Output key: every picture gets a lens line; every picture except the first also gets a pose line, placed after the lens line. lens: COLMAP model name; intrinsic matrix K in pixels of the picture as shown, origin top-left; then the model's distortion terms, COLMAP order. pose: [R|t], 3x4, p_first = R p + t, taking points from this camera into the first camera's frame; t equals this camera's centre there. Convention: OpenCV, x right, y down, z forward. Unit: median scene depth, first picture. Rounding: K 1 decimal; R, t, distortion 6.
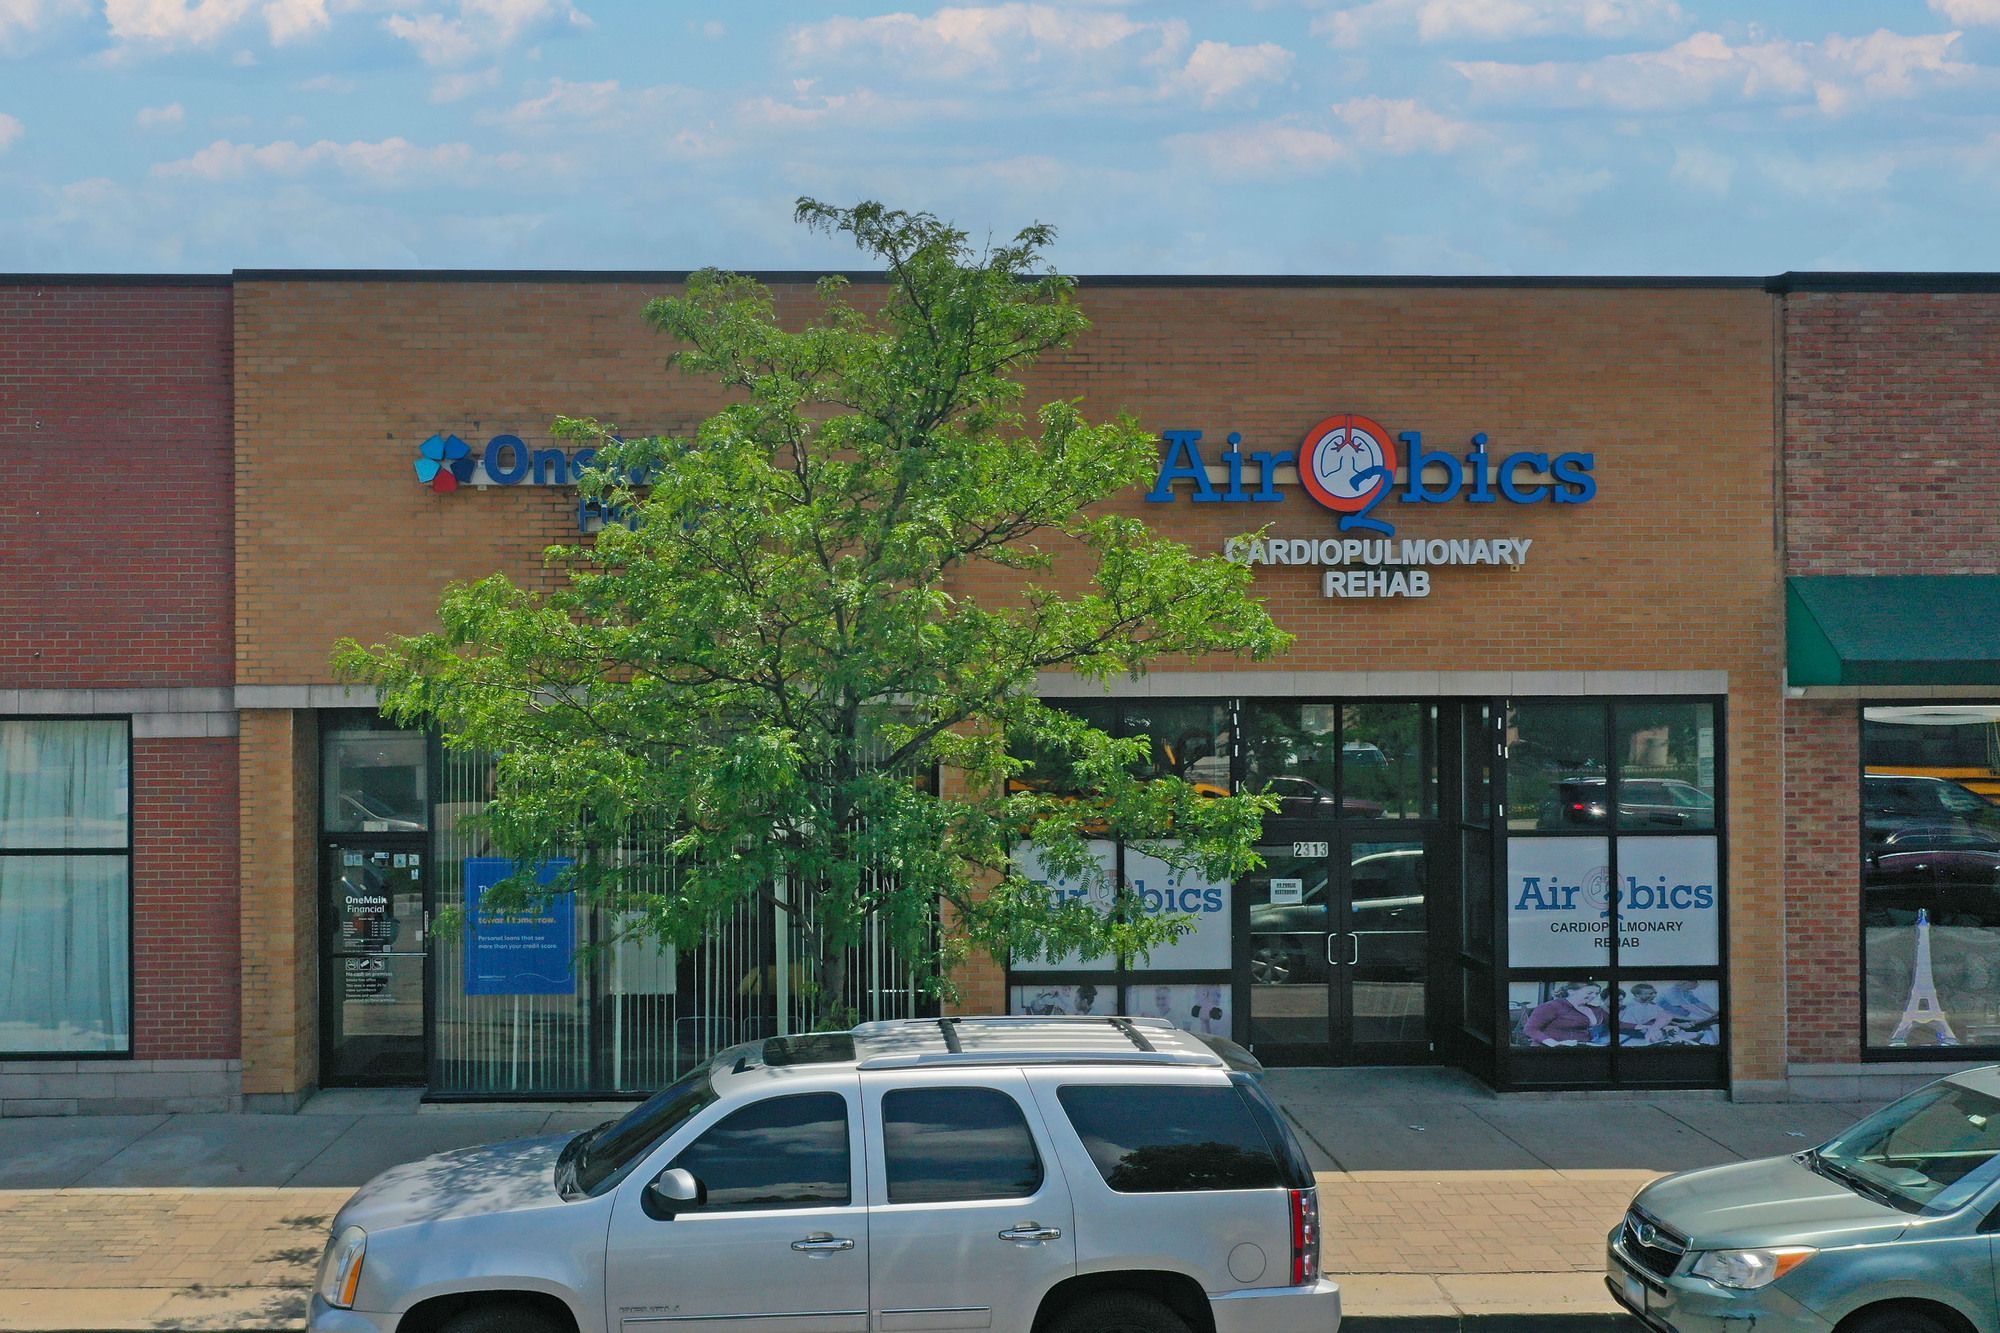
lens RADIAL K [[1891.3, 0, 891.4], [0, 1891.3, 676.3], [0, 0, 1]] dist [0.001001, 0.001056]
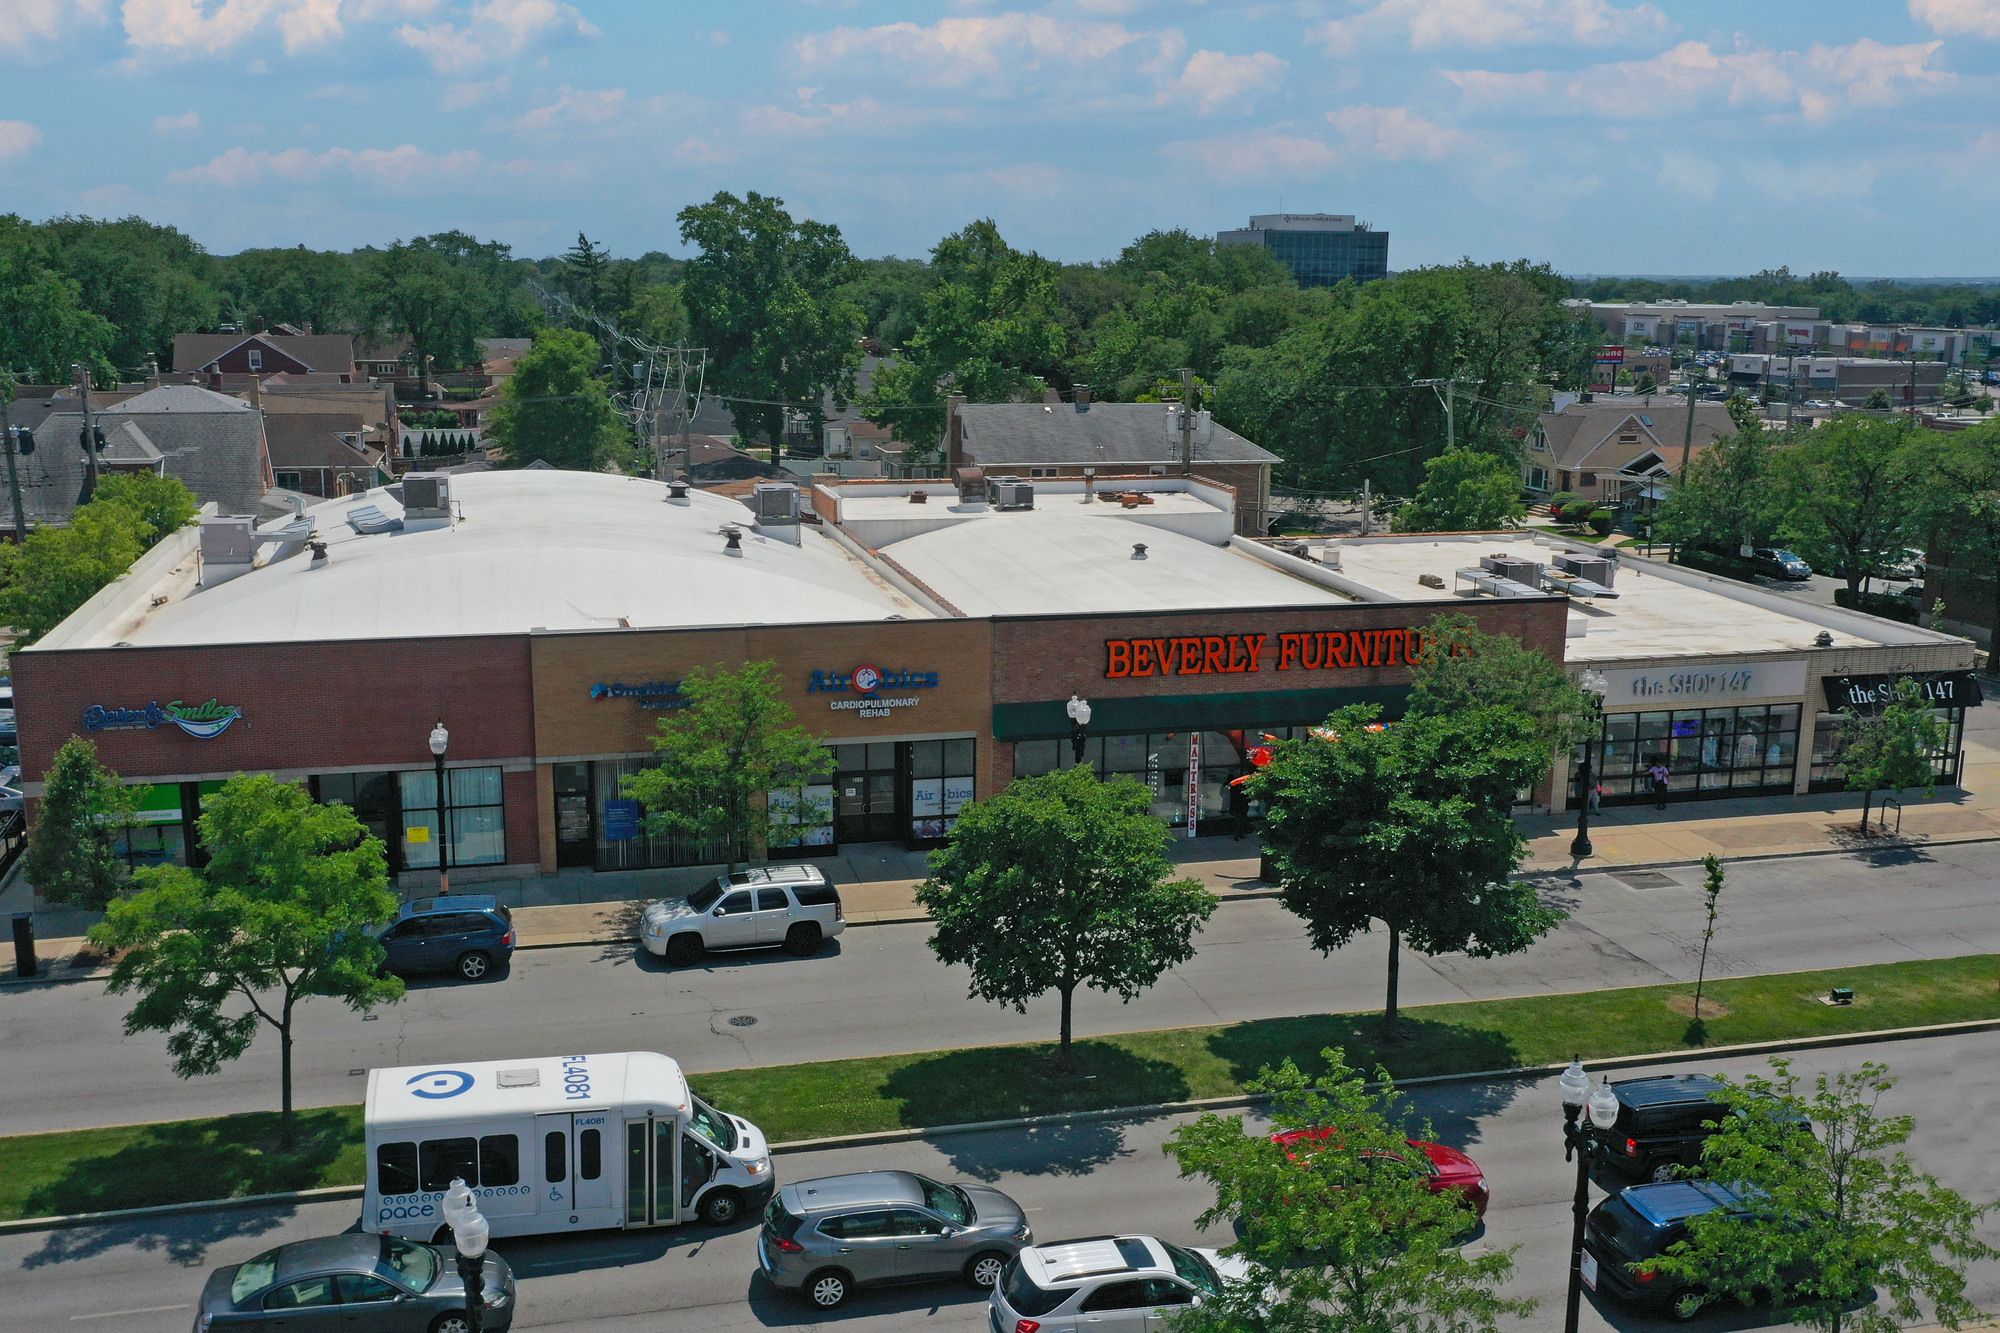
lens RADIAL K [[1853.9, 0, 961.4], [0, 1853.9, 656.8], [0, 0, 1]] dist [-0.003602, -0.003210]
pose [[0.977004, -0.030646, 0.211006, -0.296145], [-0.014690, 0.977591, 0.210002, -0.858515], [-0.212713, -0.208272, 0.954660, -2.224713]]
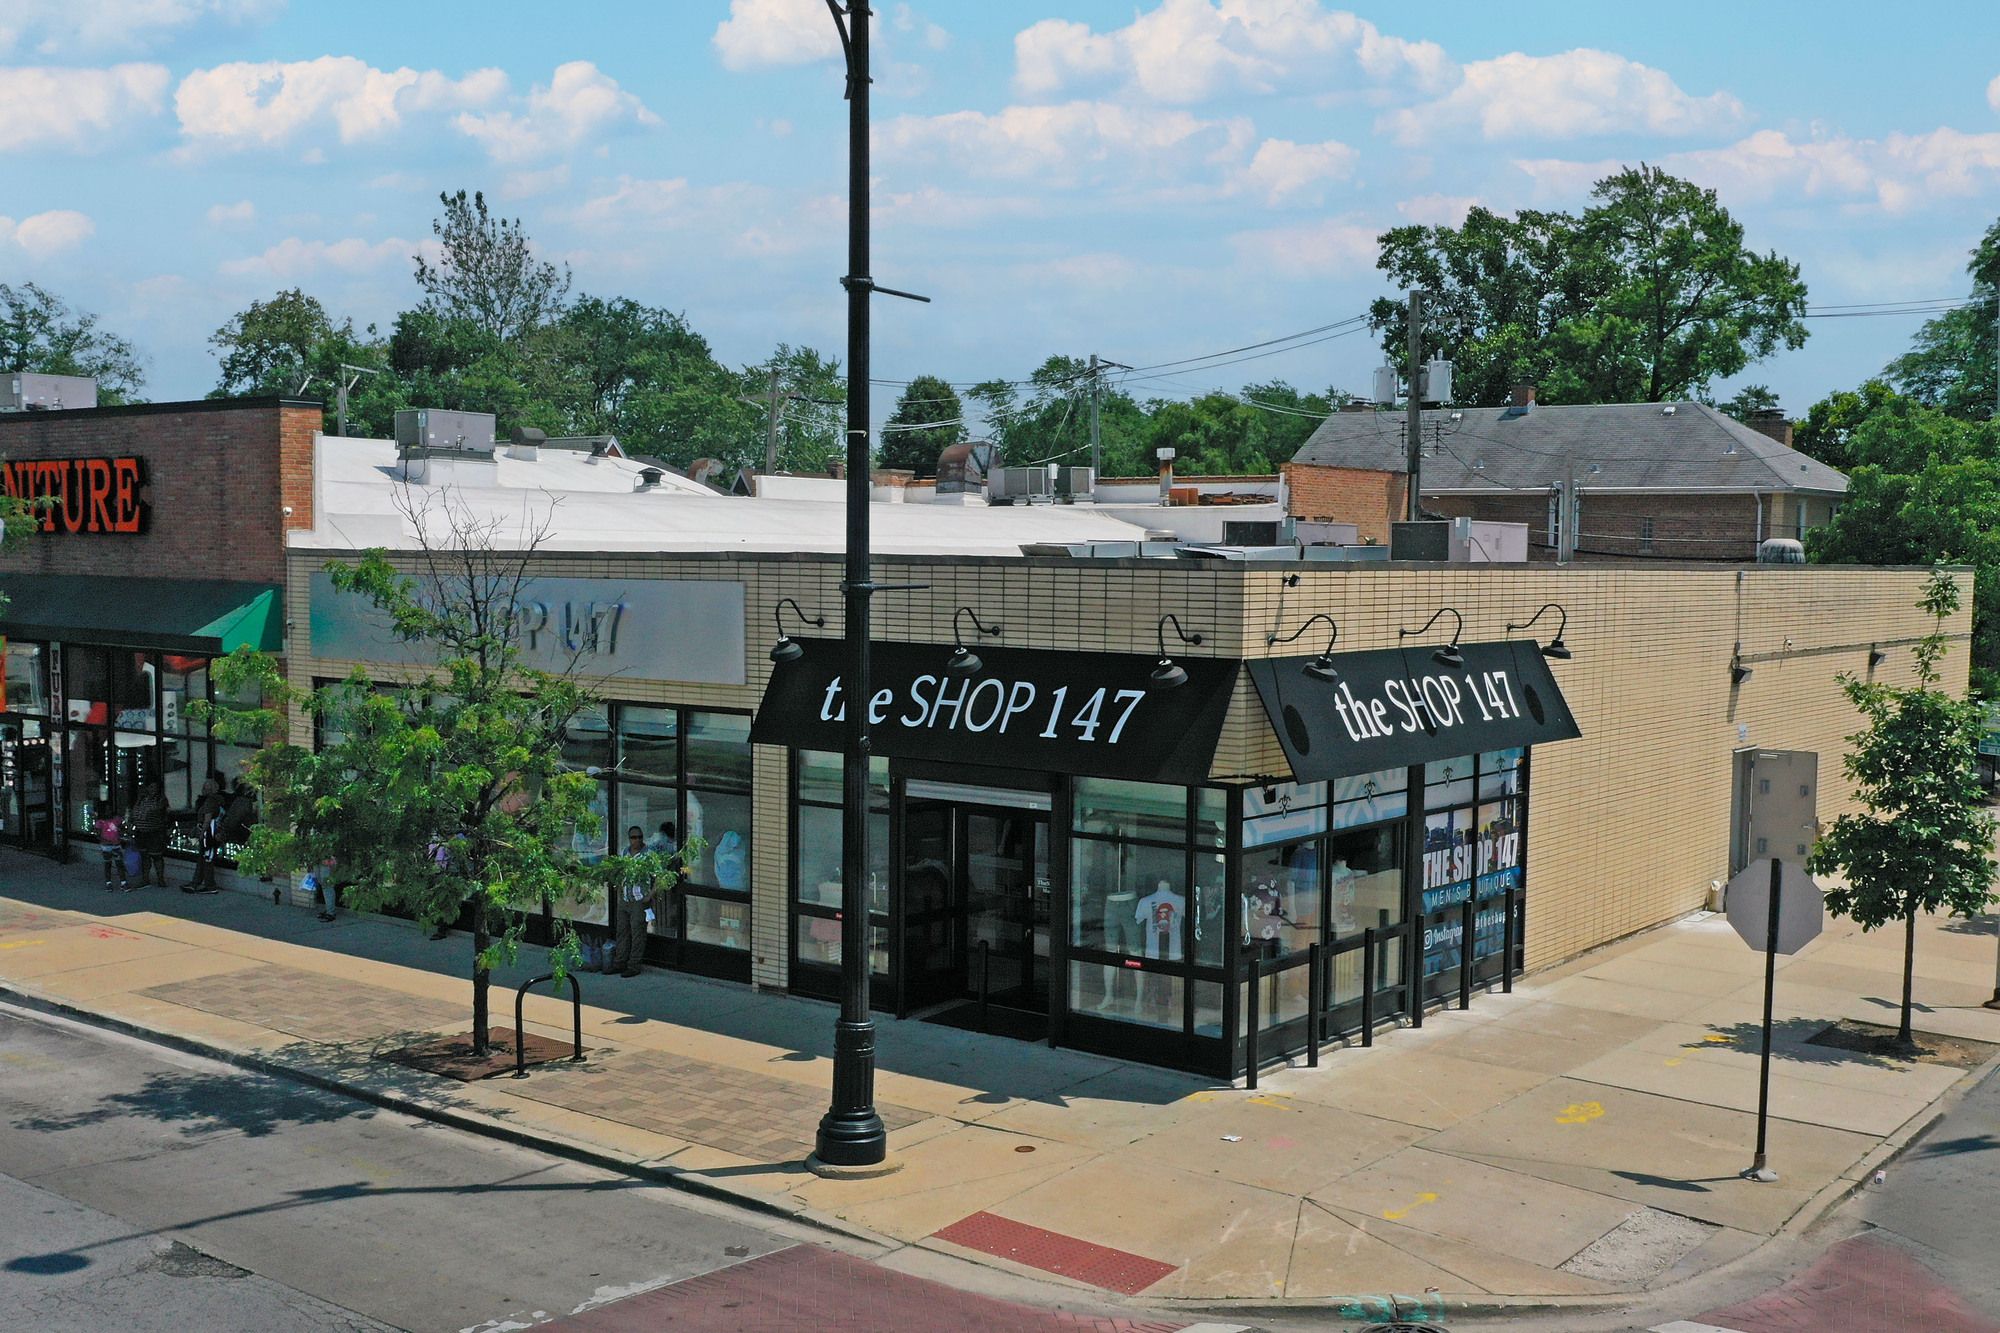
lens RADIAL K [[2076.1, 0, 1000.0], [0, 2076.1, 666.5], [0, 0, 1]] dist [0.002197, -0.000793]
pose [[0.782993, 0.054446, -0.619644, 3.282517], [-0.015353, 0.997550, 0.068252, -0.115506], [0.621842, -0.043928, 0.781910, 0.021300]]
